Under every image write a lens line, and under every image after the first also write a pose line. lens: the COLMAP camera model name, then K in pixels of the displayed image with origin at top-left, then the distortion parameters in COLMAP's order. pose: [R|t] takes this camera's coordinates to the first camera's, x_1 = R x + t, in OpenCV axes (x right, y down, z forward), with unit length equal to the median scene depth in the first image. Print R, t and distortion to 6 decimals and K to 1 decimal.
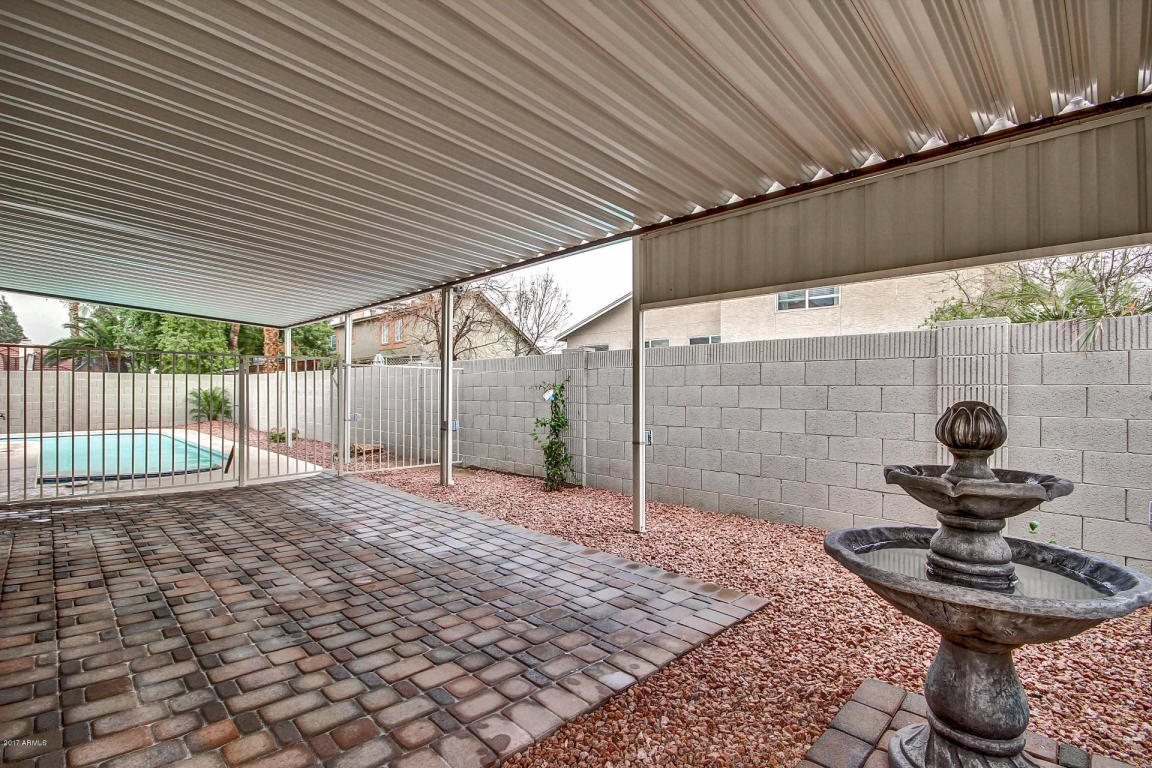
lens RADIAL K [[532.5, 0, 579.1], [0, 532.5, 393.2], [0, 0, 1]] dist [0.002182, -0.006968]
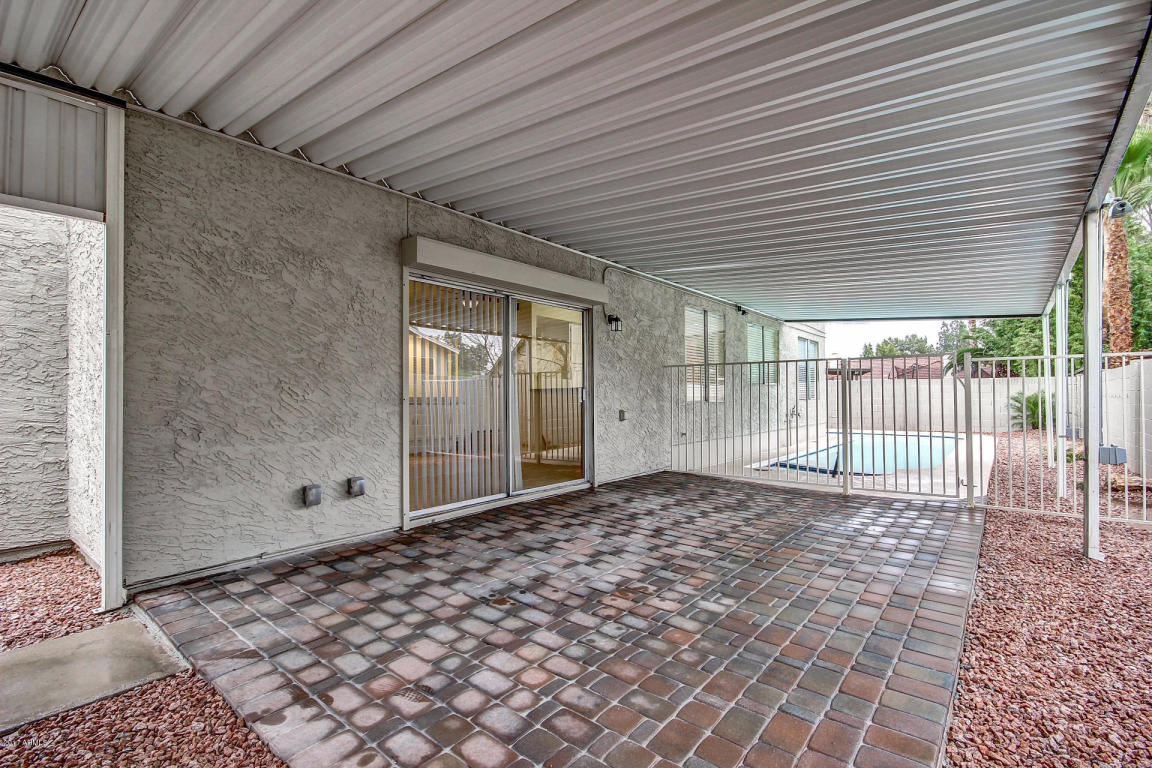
lens RADIAL K [[532.5, 0, 579.1], [0, 532.5, 387.6], [0, 0, 1]] dist [0.002182, -0.006968]
pose [[0.104016, -0.019162, -0.994391, 0.586739], [-0.001353, 0.999811, -0.019408, 0.002643], [0.994575, 0.003364, 0.103970, 0.880373]]
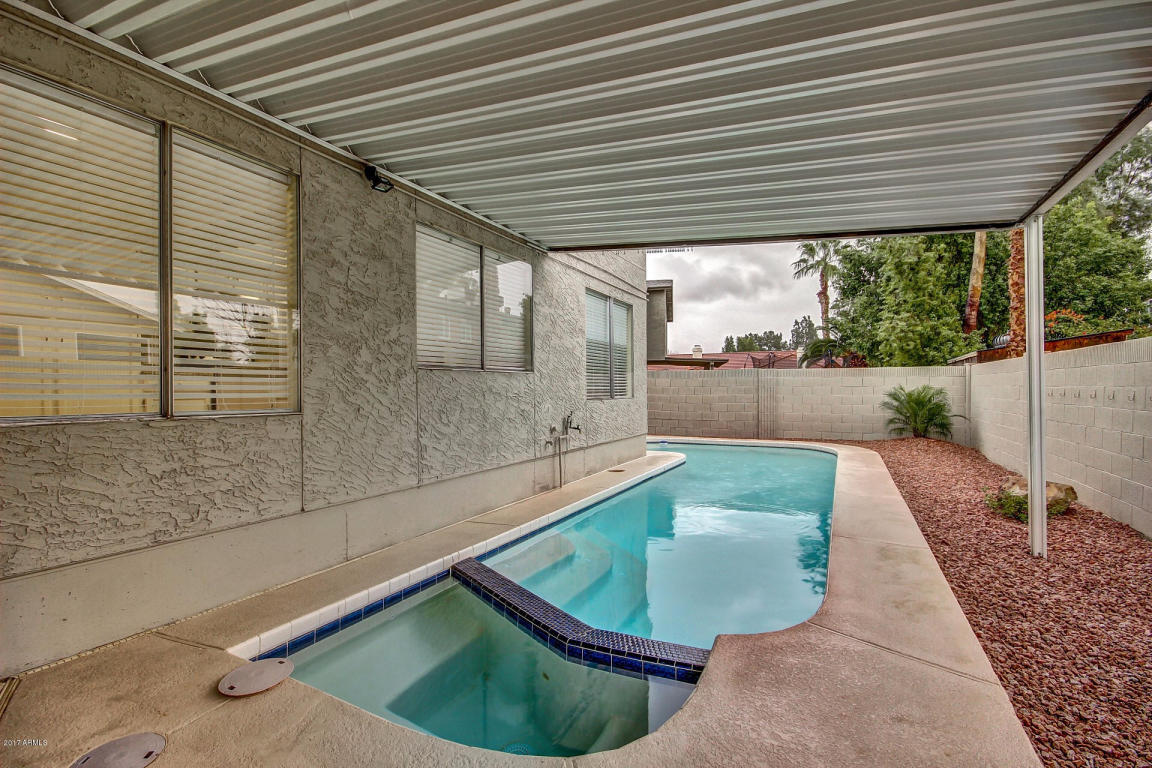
lens RADIAL K [[532.5, 0, 579.6], [0, 532.5, 385.6], [0, 0, 1]] dist [0.002182, -0.006968]
pose [[0.315926, -0.005667, -0.948767, -1.147441], [-0.003931, 0.999966, -0.007282, -0.028458], [0.948776, 0.006030, 0.315893, 2.250226]]
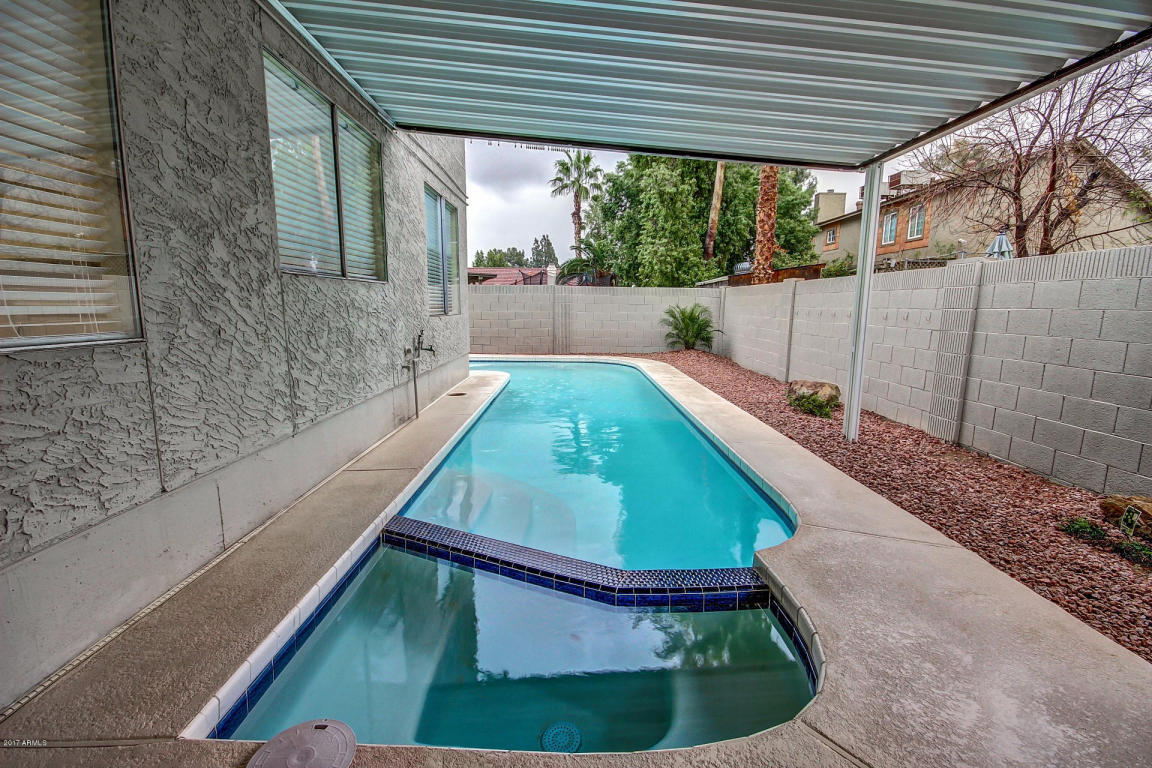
lens RADIAL K [[532.5, 0, 580.6], [0, 532.5, 387.9], [0, 0, 1]] dist [0.002182, -0.006968]
pose [[0.714389, 0.116230, -0.690028, -1.509907], [-0.016707, 0.988661, 0.149235, -0.026368], [0.699549, -0.095083, 0.708230, 1.952790]]
